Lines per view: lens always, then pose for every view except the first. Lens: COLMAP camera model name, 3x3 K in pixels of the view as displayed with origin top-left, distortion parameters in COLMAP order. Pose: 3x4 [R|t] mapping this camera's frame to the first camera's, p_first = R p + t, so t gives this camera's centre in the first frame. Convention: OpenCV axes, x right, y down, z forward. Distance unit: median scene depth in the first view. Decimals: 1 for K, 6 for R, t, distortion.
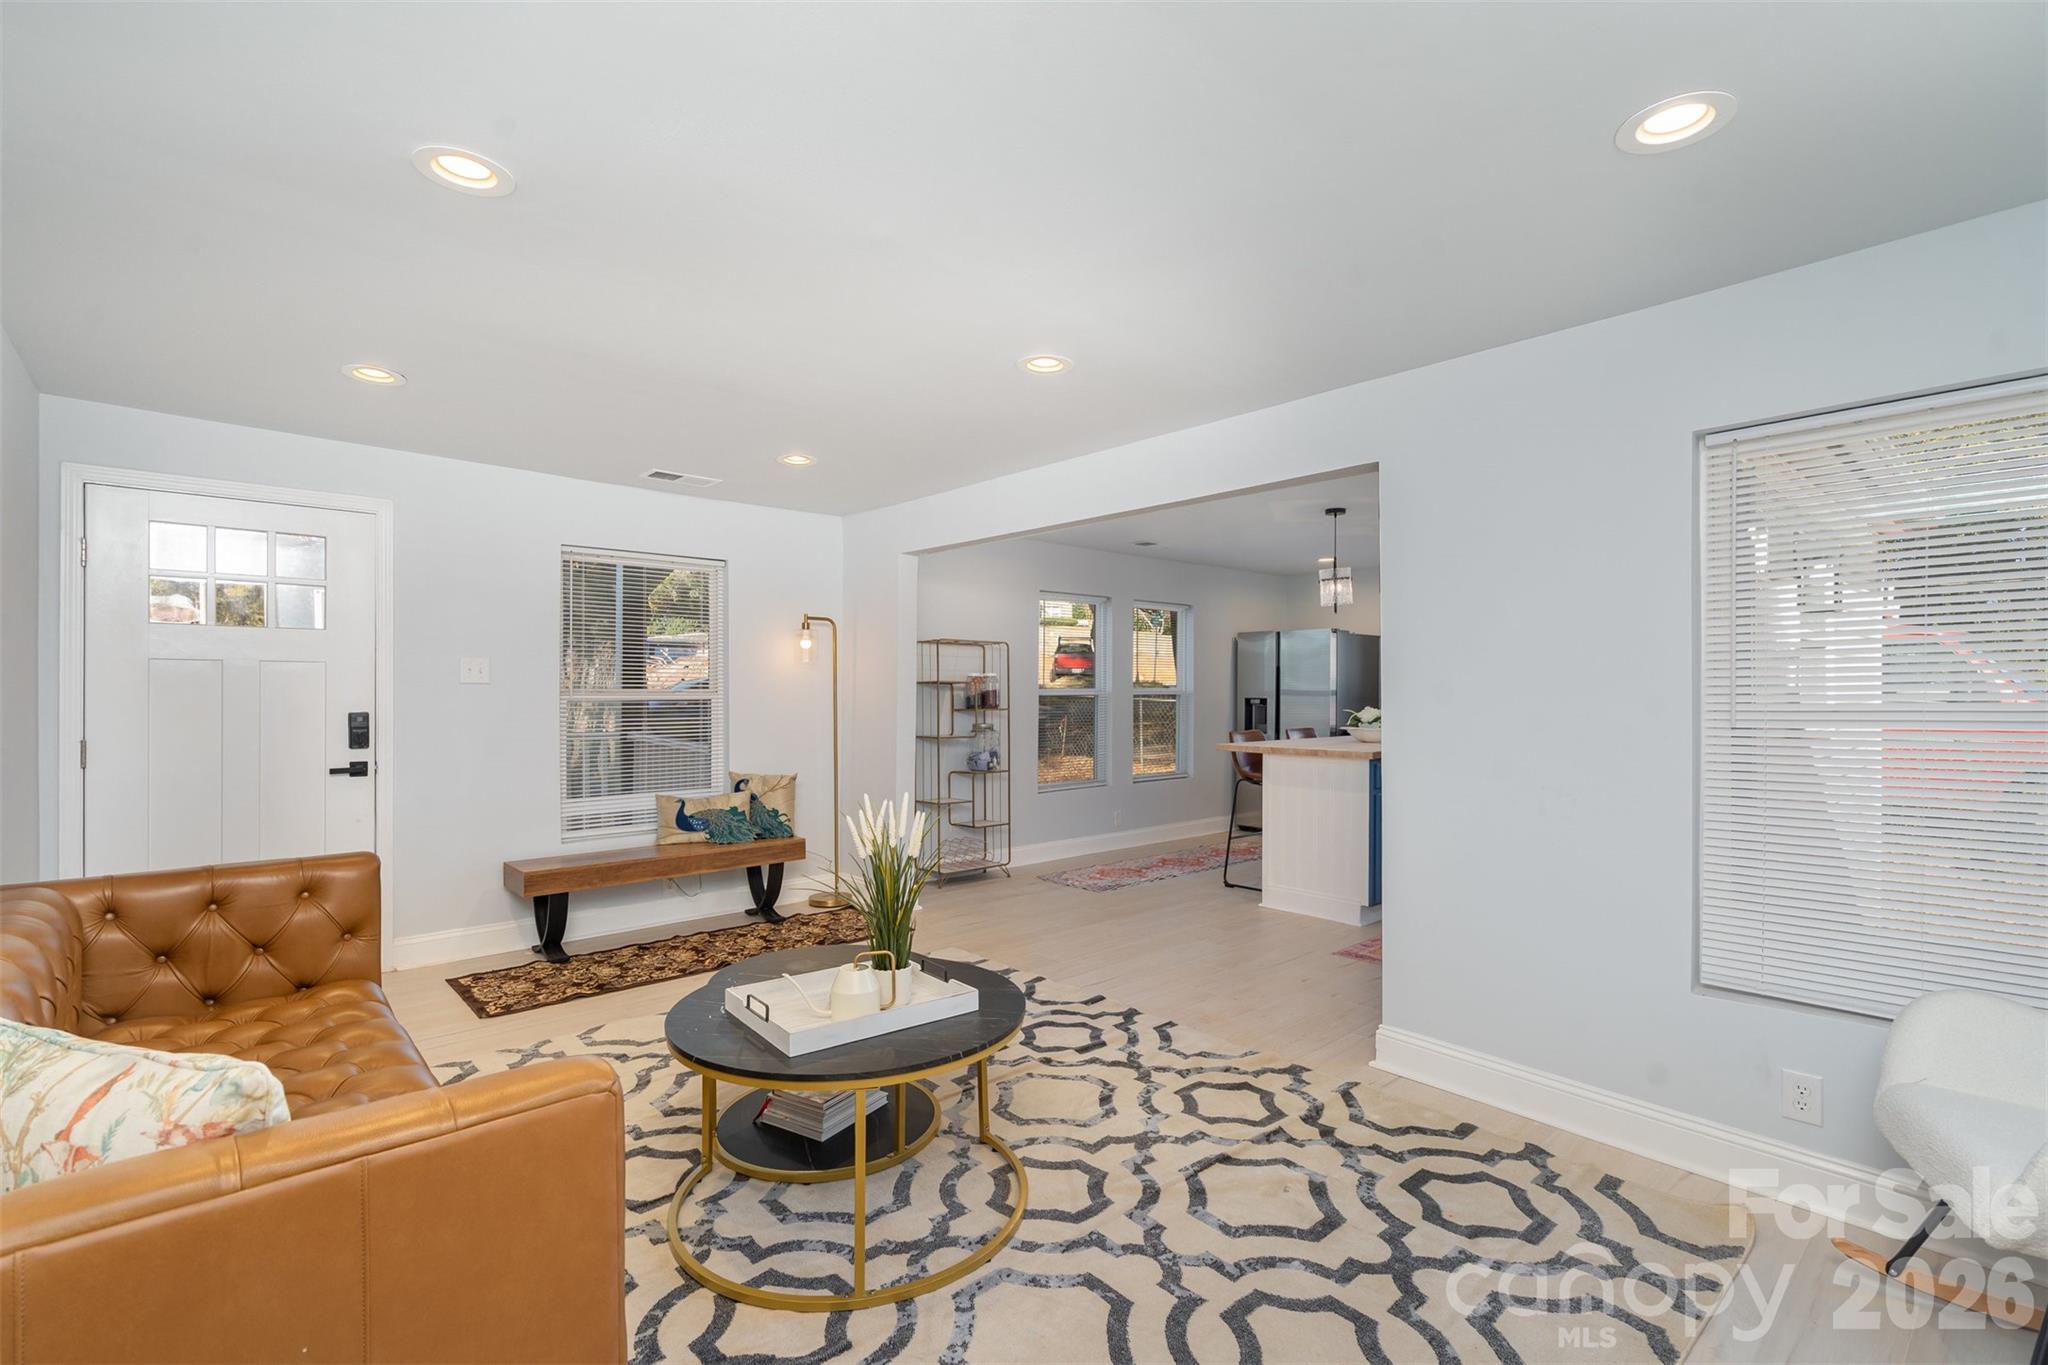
lens RADIAL K [[919.0, 0, 1024.9], [0, 919.0, 702.1], [0, 0, 1]] dist [-0.003847, -0.000396]
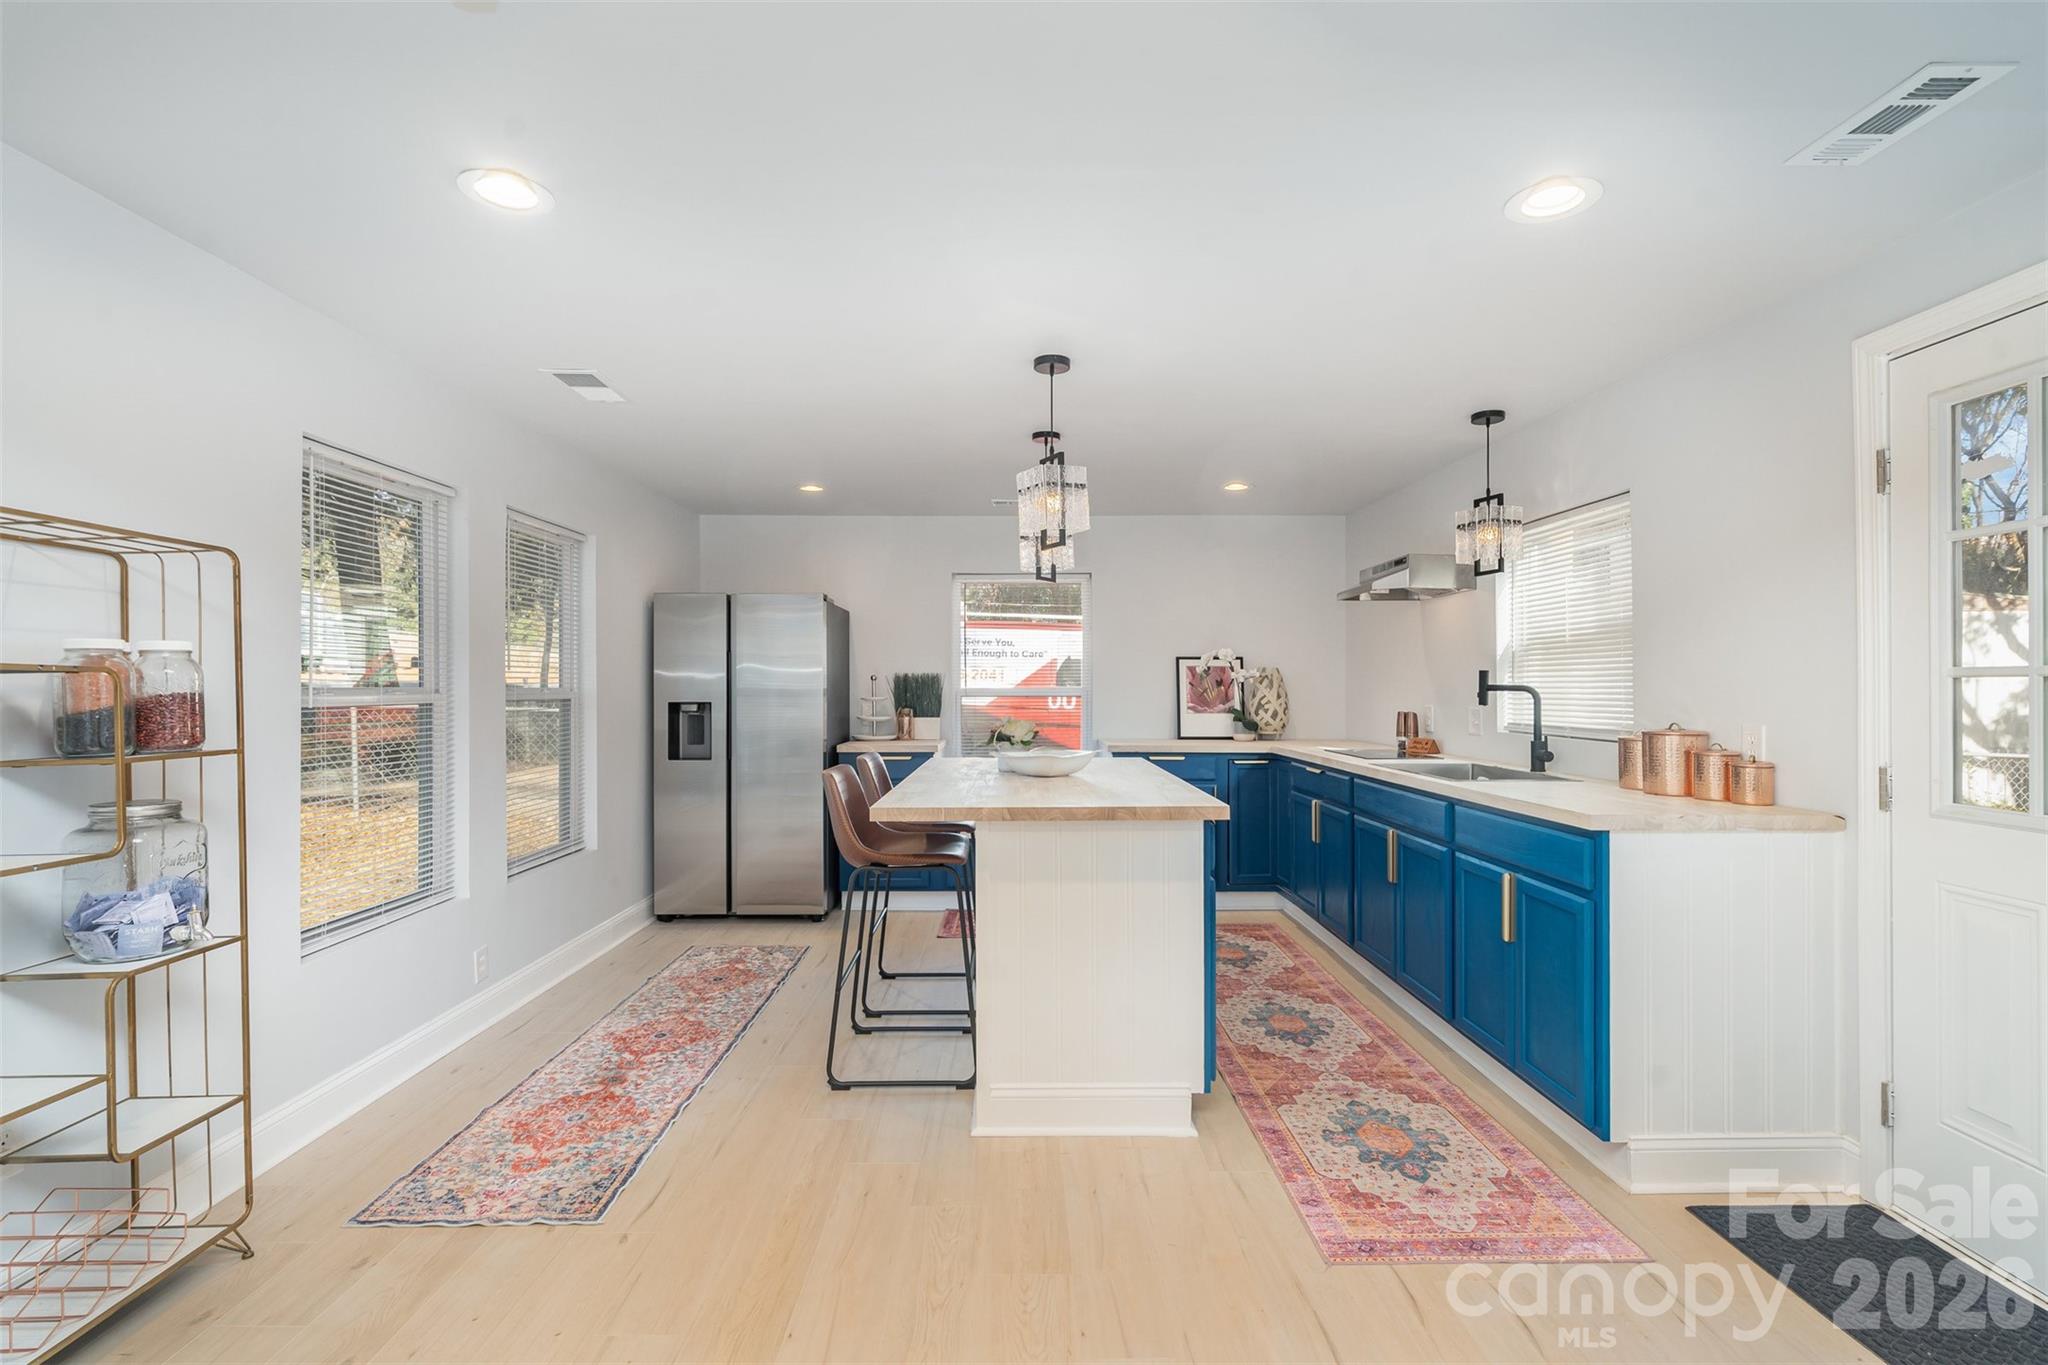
lens RADIAL K [[926.2, 0, 1018.2], [0, 926.2, 685.1], [0, 0, 1]] dist [-0.003568, 0.000041]
pose [[0.666248, -0.002203, 0.745727, -0.111883], [0.012101, 0.999896, -0.007858, -0.013827], [-0.745632, 0.014259, 0.666205, 0.792953]]
